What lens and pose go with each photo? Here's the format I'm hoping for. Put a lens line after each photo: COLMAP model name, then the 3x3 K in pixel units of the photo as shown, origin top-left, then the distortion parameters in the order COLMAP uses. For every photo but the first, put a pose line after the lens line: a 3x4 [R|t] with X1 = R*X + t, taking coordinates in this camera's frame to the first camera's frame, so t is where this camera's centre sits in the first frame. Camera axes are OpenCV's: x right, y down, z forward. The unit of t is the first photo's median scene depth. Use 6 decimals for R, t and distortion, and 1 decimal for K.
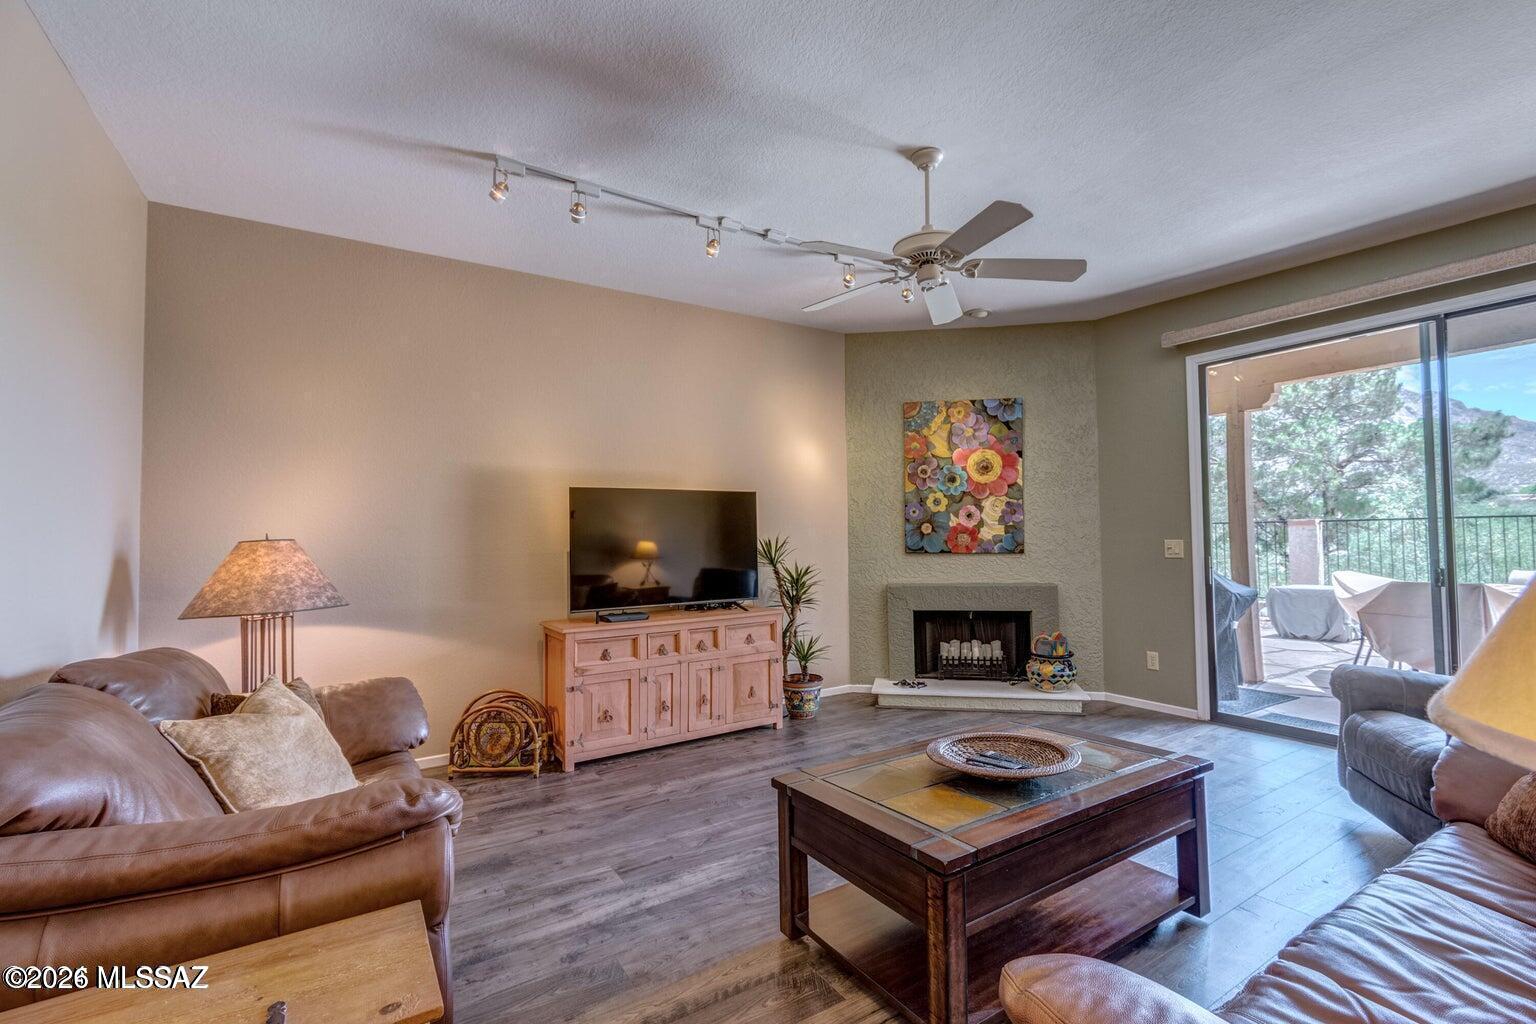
lens RADIAL K [[676.5, 0, 787.6], [0, 676.5, 516.6], [0, 0, 1]] dist [0.005168, -0.002577]
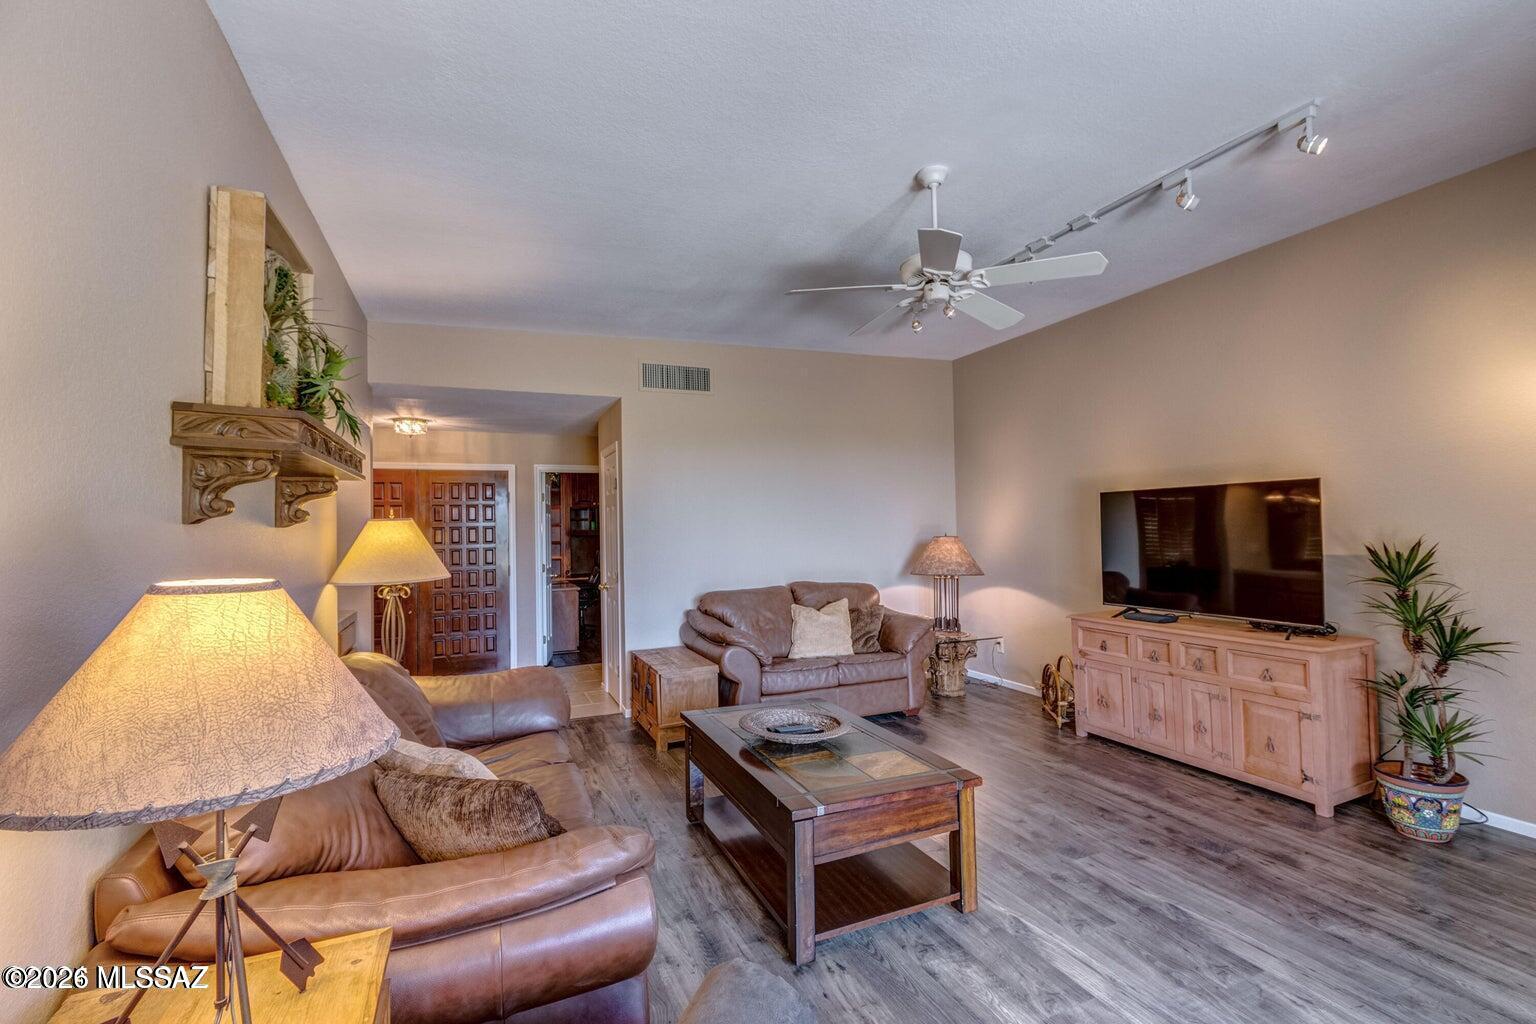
lens RADIAL K [[676.5, 0, 780.2], [0, 676.5, 511.7], [0, 0, 1]] dist [0.005168, -0.002577]
pose [[-0.161247, -0.005798, -0.986897, 0.920500], [0.050177, 0.998641, -0.014065, -0.024483], [0.985638, -0.051787, -0.160737, 0.683724]]
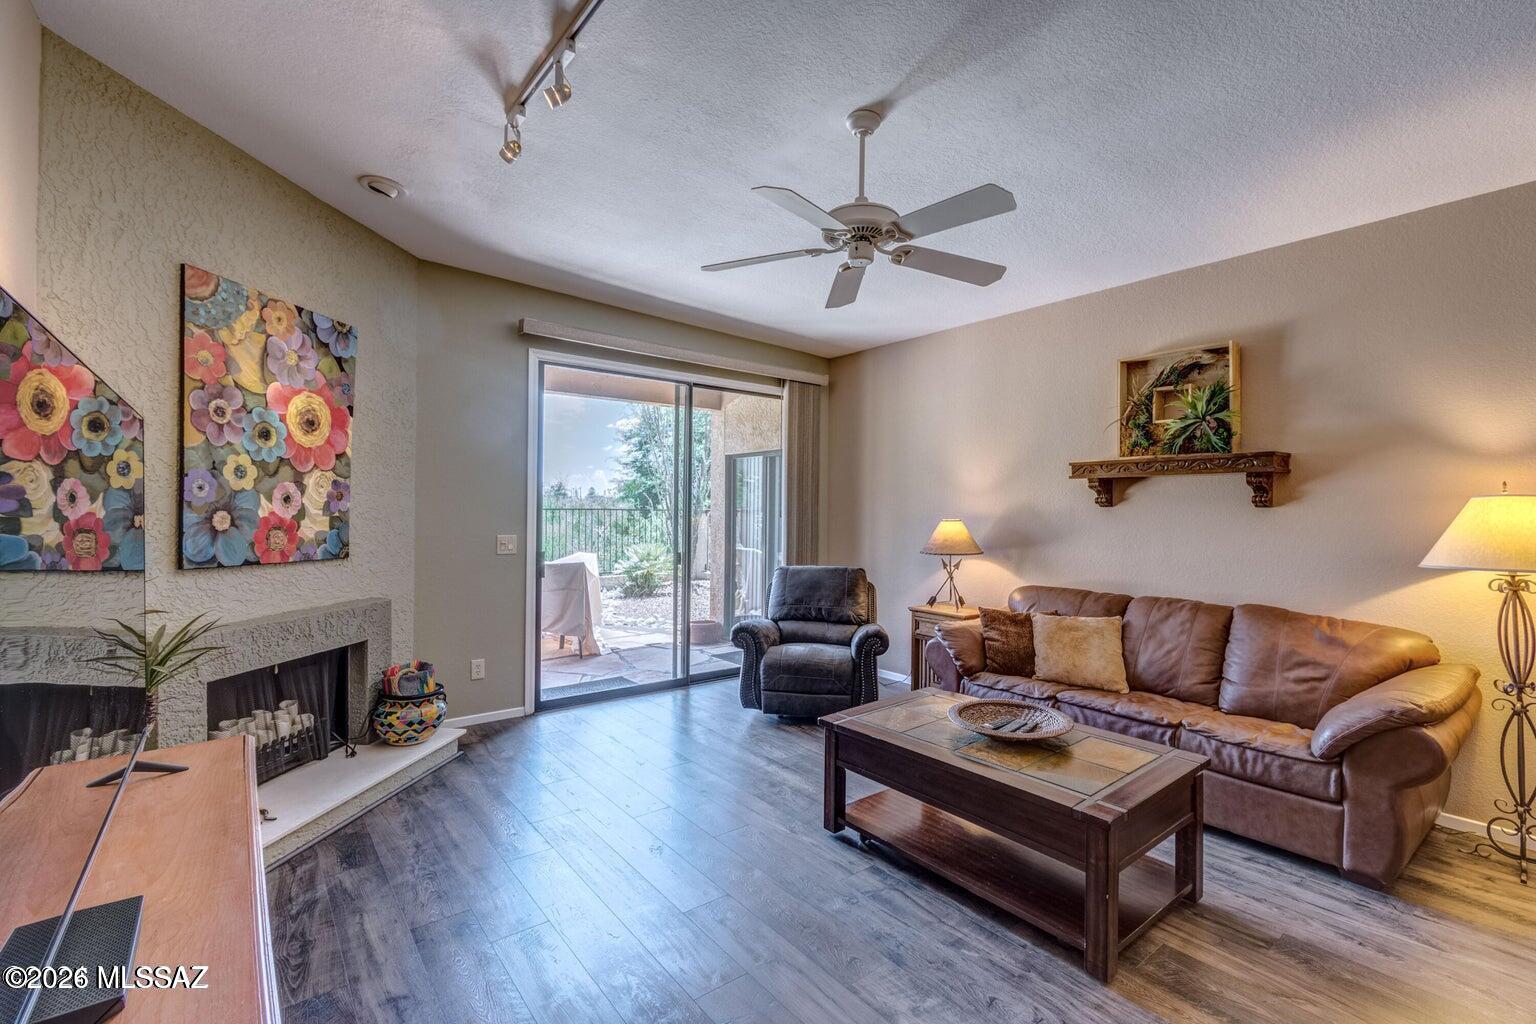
lens RADIAL K [[676.5, 0, 780.6], [0, 676.5, 511.8], [0, 0, 1]] dist [0.005168, -0.002577]
pose [[-0.090190, 0.013661, 0.995831, -0.505506], [-0.037273, 0.999159, -0.017082, 0.004732], [-0.995227, -0.038658, -0.089605, 0.875931]]
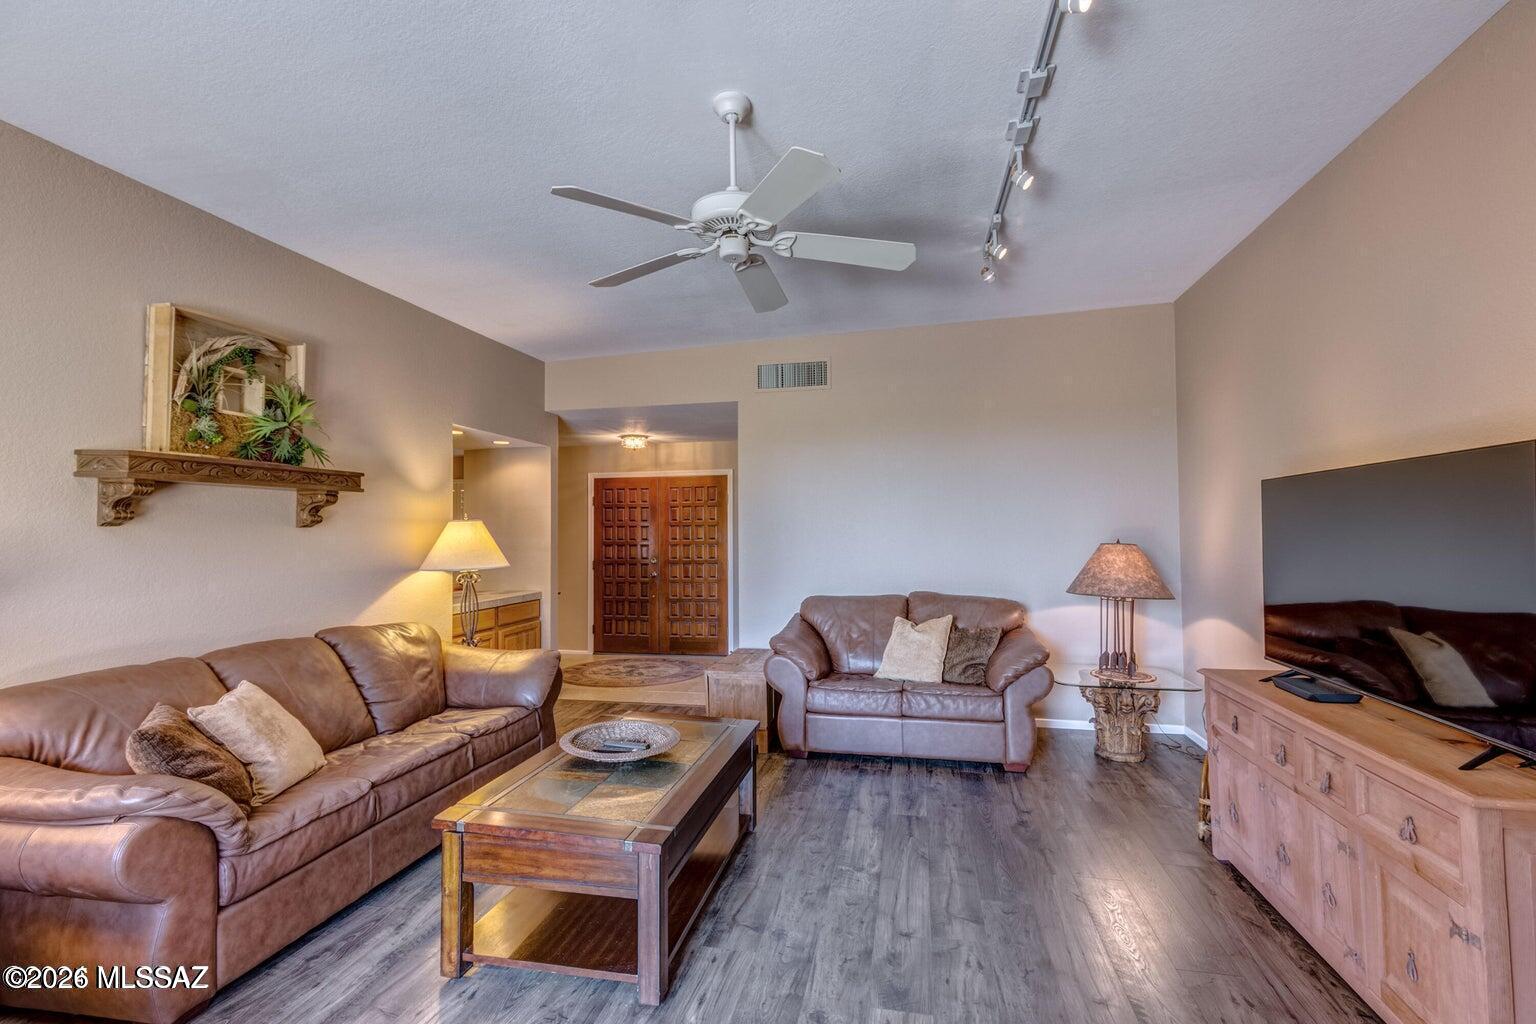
lens RADIAL K [[676.5, 0, 781.1], [0, 676.5, 512.4], [0, 0, 1]] dist [0.005168, -0.002577]
pose [[-0.704489, 0.000981, -0.709714, 0.561795], [0.039337, 0.998516, -0.037667, -0.003803], [0.708624, -0.054454, -0.703482, 1.194394]]
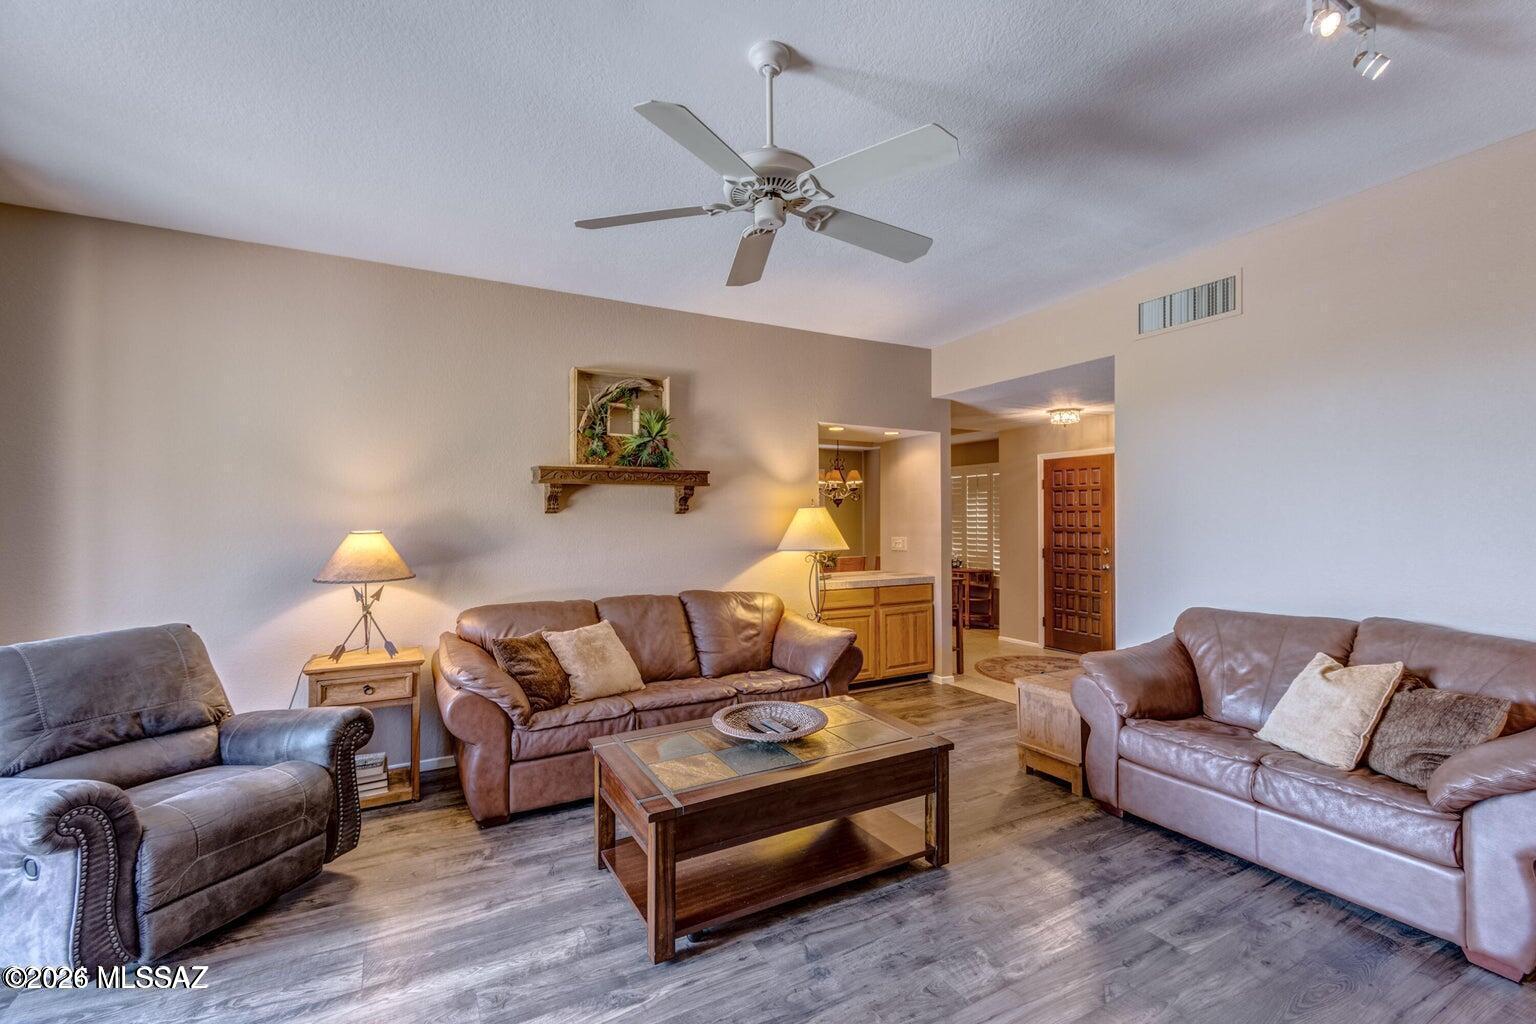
lens RADIAL K [[676.5, 0, 781.0], [0, 676.5, 512.9], [0, 0, 1]] dist [0.005168, -0.002577]
pose [[-0.997618, 0.019371, 0.066207, 0.115066], [0.016774, 0.999077, -0.039552, 0.006149], [-0.066912, -0.038348, -0.997022, 1.299557]]
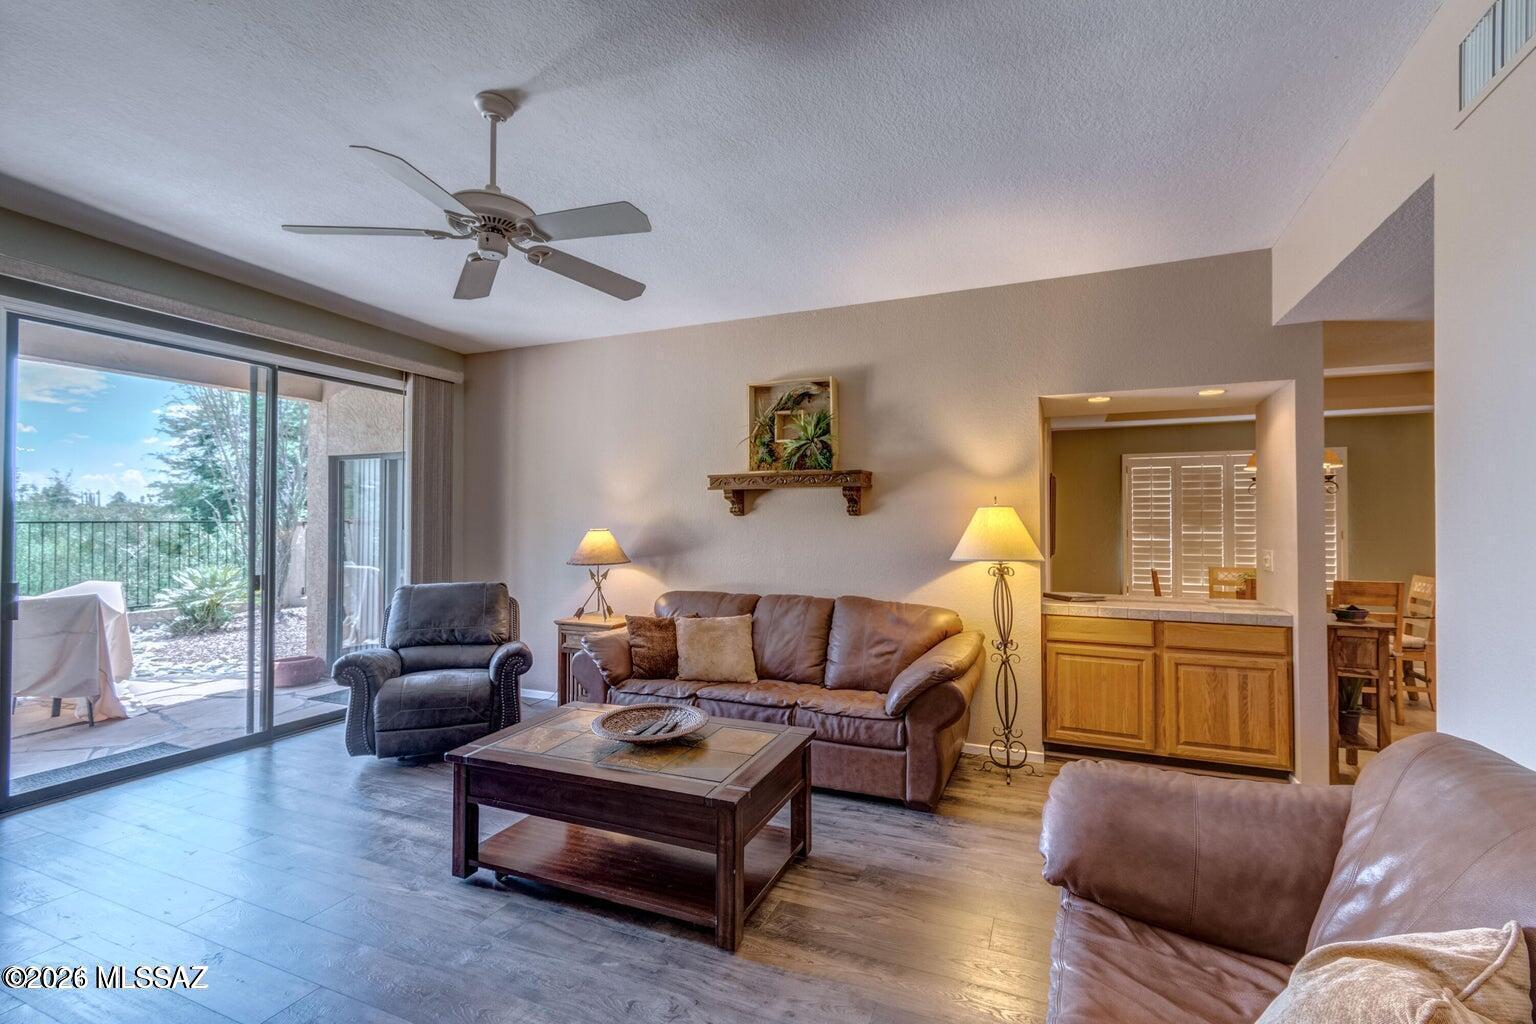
lens RADIAL K [[676.5, 0, 781.3], [0, 676.5, 511.7], [0, 0, 1]] dist [0.005168, -0.002577]
pose [[-0.557043, 0.028180, 0.830005, -0.509293], [-0.016043, 0.998873, -0.044680, 0.003947], [-0.830328, -0.038204, -0.555963, 0.863960]]
